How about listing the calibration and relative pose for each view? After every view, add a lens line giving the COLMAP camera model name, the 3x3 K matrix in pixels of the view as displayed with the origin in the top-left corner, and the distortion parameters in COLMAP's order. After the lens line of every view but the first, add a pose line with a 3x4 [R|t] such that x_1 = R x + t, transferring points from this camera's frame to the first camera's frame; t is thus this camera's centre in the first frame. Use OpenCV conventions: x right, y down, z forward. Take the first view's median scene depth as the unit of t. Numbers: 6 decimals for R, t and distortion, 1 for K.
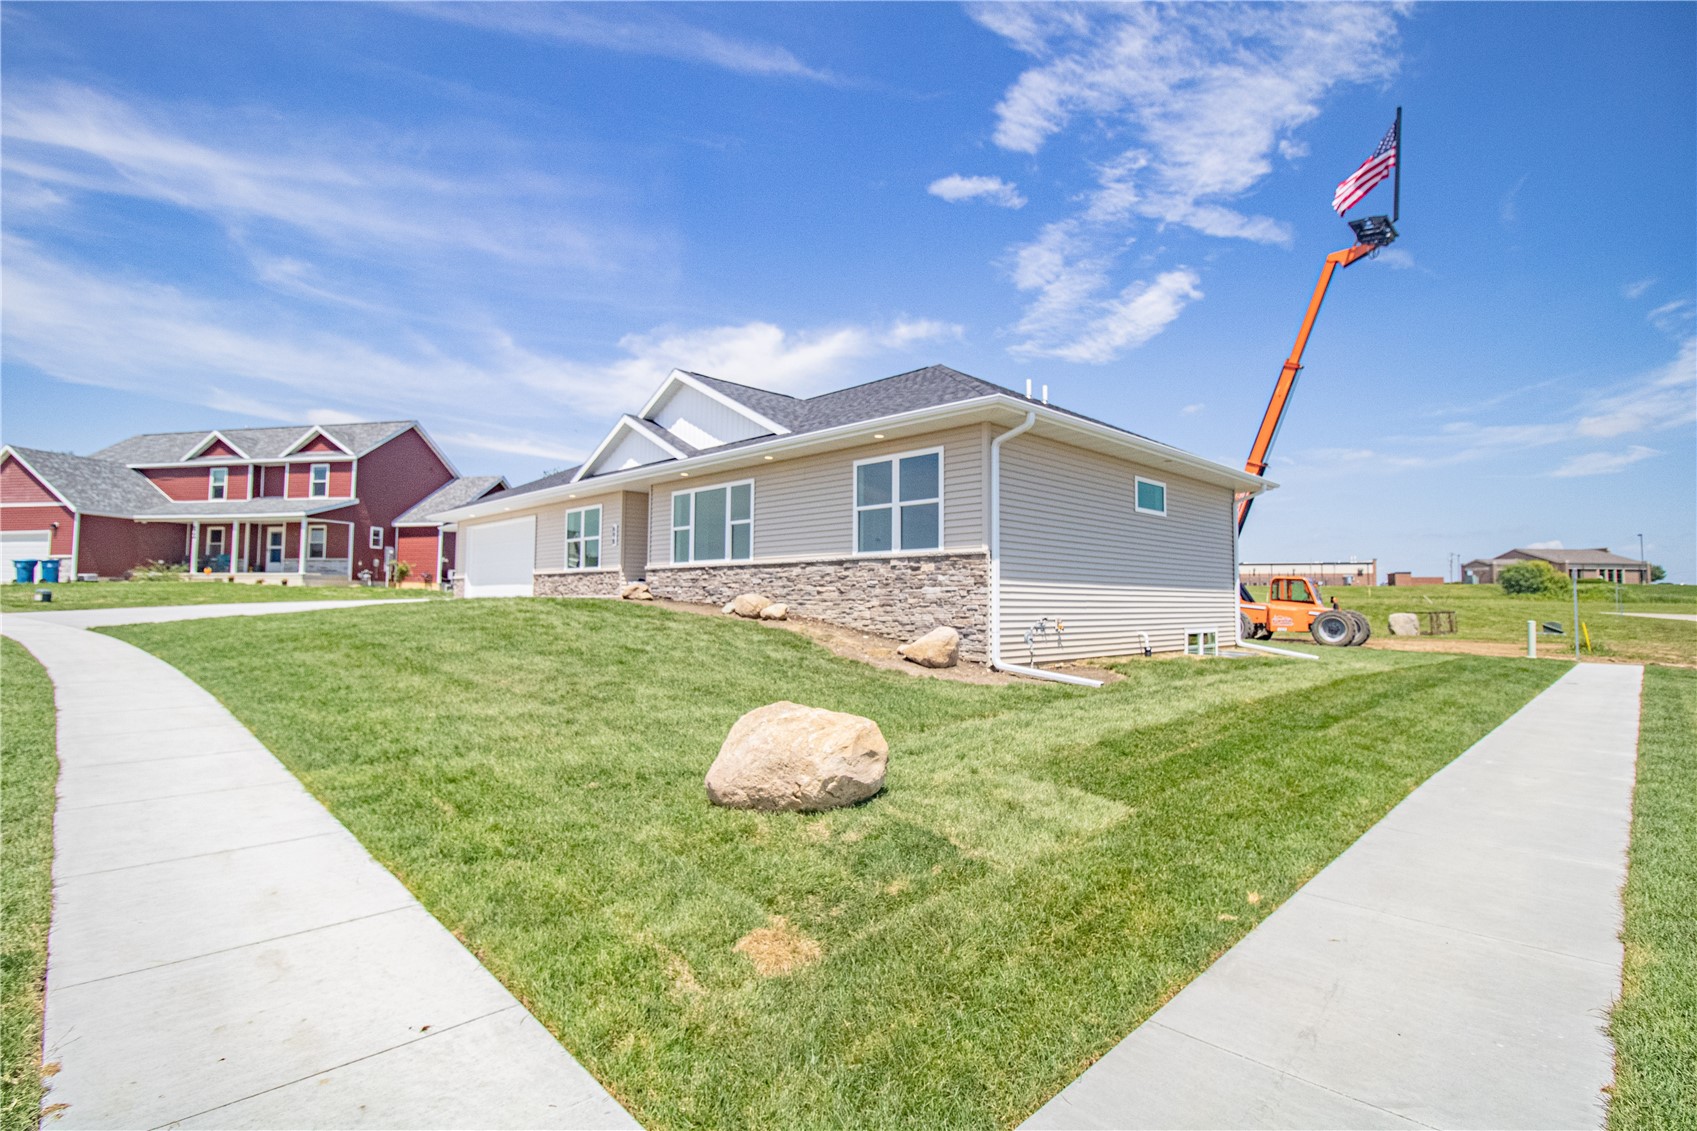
lens RADIAL K [[818.6, 0, 851.9], [0, 818.6, 540.5], [0, 0, 1]] dist [-0.000444, -0.015224]
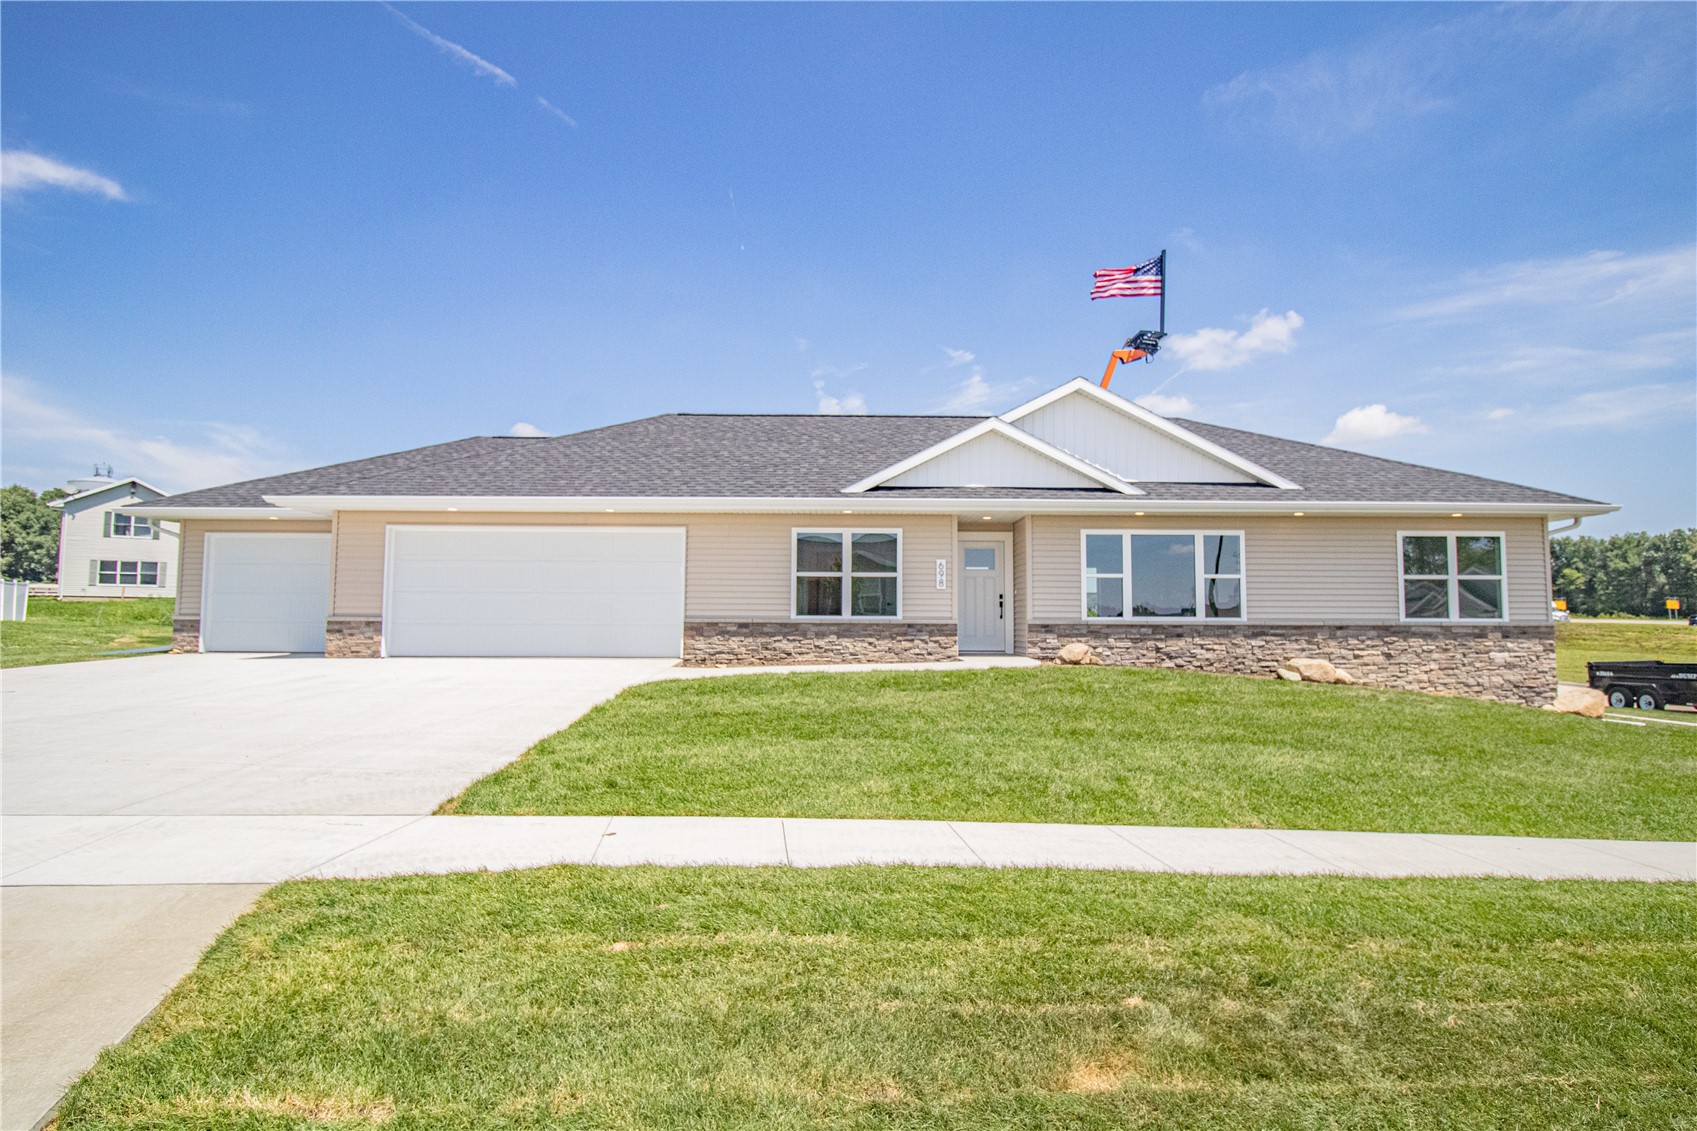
lens RADIAL K [[562.4, 0, 848.9], [0, 562.4, 640.8], [0, 0, 1]] dist [-0.000086, -0.000016]
pose [[0.689766, 0.029496, 0.723432, -0.986471], [-0.052740, 0.998562, 0.009571, 0.072465], [-0.722109, -0.044755, 0.690330, 0.999370]]
